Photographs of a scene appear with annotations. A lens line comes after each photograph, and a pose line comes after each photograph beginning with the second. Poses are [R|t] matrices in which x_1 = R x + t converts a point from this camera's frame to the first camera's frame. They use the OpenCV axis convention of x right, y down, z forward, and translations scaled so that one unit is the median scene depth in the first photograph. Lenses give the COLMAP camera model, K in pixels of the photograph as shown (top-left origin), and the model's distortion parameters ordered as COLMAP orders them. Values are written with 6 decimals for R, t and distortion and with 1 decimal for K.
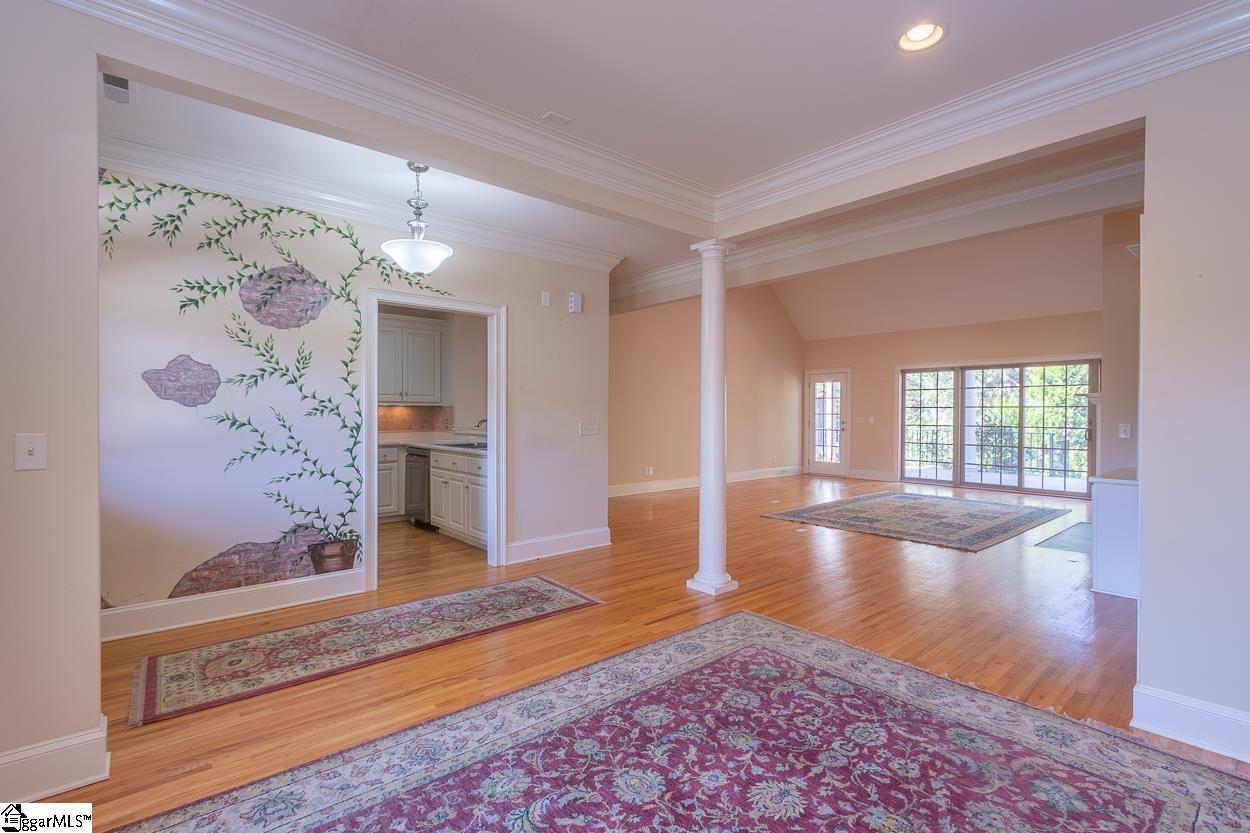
lens RADIAL K [[567.2, 0, 620.7], [0, 567.2, 418.2], [0, 0, 1]] dist [-0.000730, -0.000835]
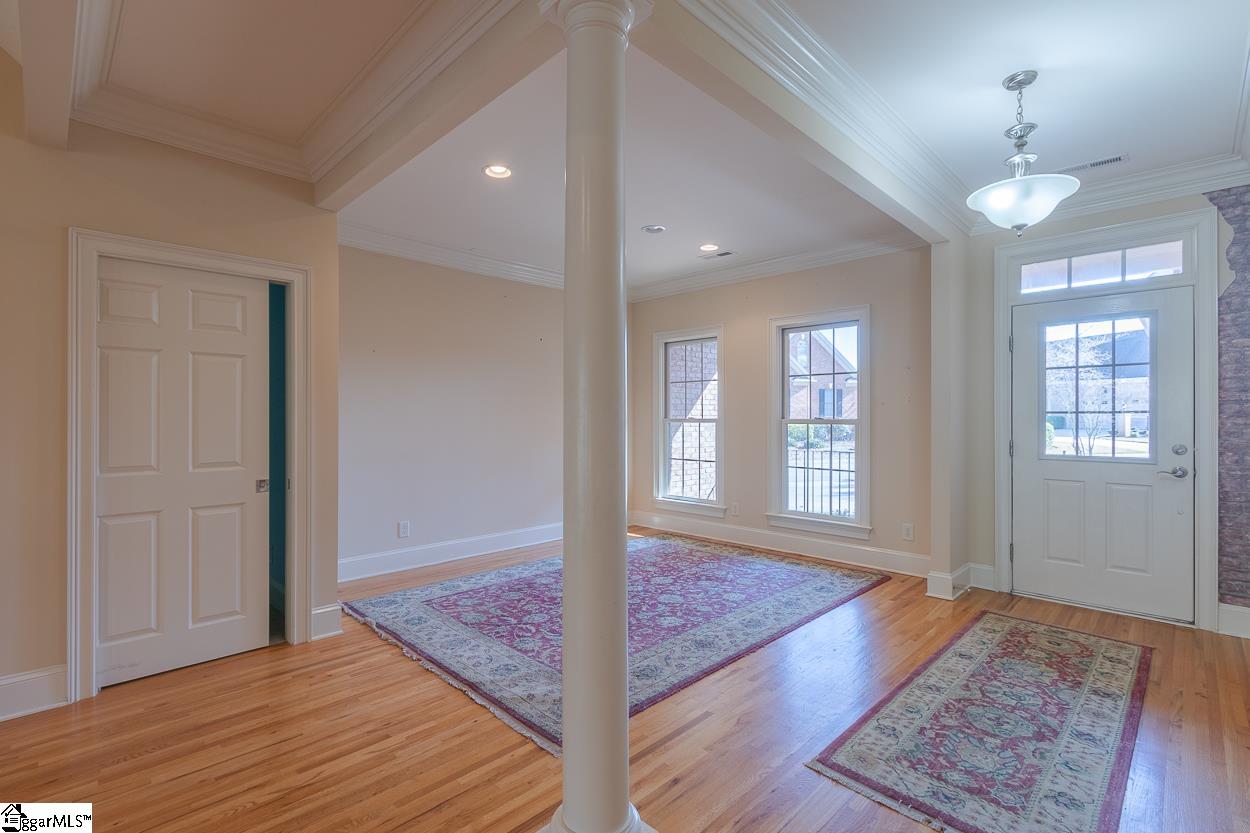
lens RADIAL K [[567.2, 0, 620.7], [0, 567.2, 418.2], [0, 0, 1]] dist [-0.000730, -0.000835]
pose [[-0.996276, -0.001725, -0.086203, 0.250808], [-0.002786, 0.999922, 0.012191, -0.019644], [0.086175, 0.012385, -0.996203, 1.950597]]
